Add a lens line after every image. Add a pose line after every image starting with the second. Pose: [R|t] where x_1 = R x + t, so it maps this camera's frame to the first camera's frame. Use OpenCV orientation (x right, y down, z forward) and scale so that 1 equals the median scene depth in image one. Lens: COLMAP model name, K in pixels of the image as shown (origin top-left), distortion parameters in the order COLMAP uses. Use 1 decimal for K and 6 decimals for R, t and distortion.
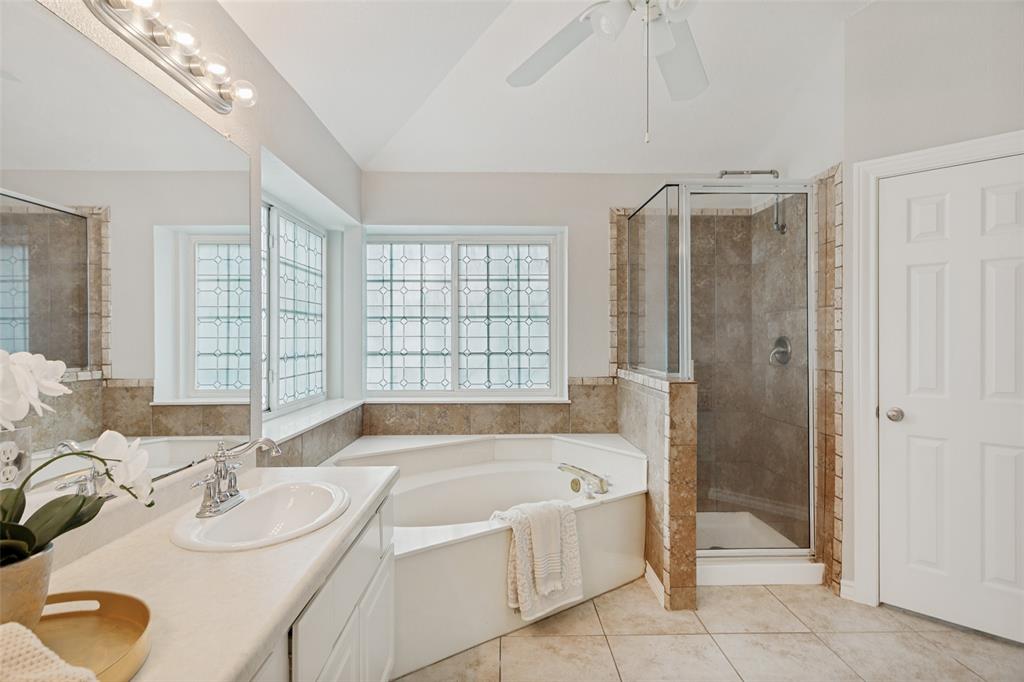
lens RADIAL K [[494.6, 0, 509.0], [0, 494.6, 339.8], [0, 0, 1]] dist [0.003966, 0.002574]
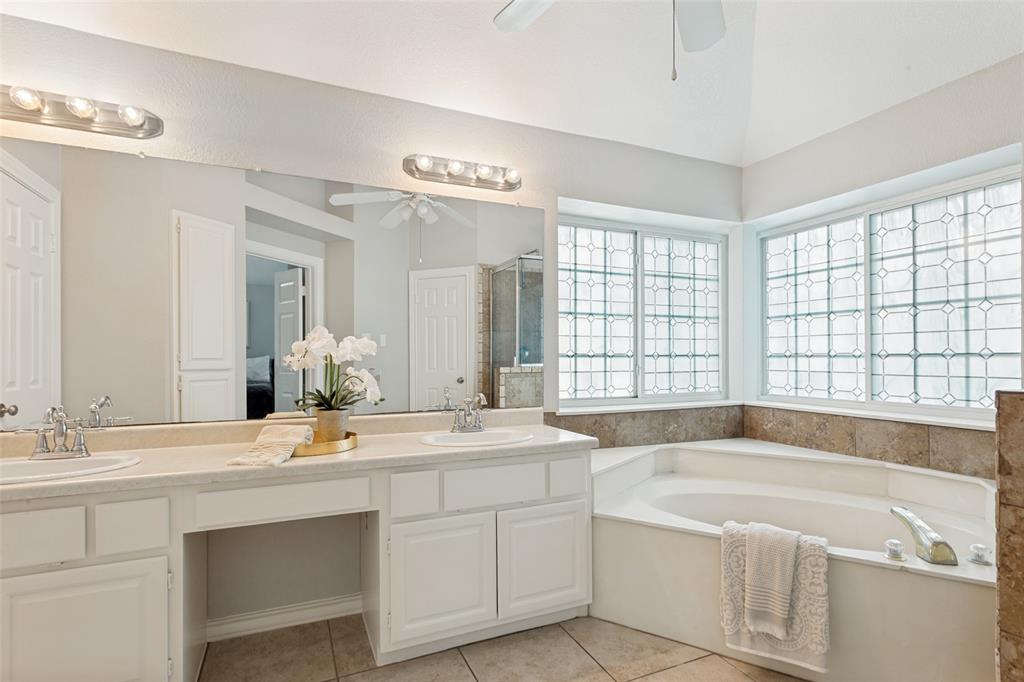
lens RADIAL K [[494.6, 0, 507.1], [0, 494.6, 354.9], [0, 0, 1]] dist [0.003966, 0.002574]
pose [[0.407352, -0.000136, -0.913271, 0.378624], [0.000328, 1.000000, -0.000003, 0.027549], [0.913271, -0.000299, 0.407352, 0.158804]]
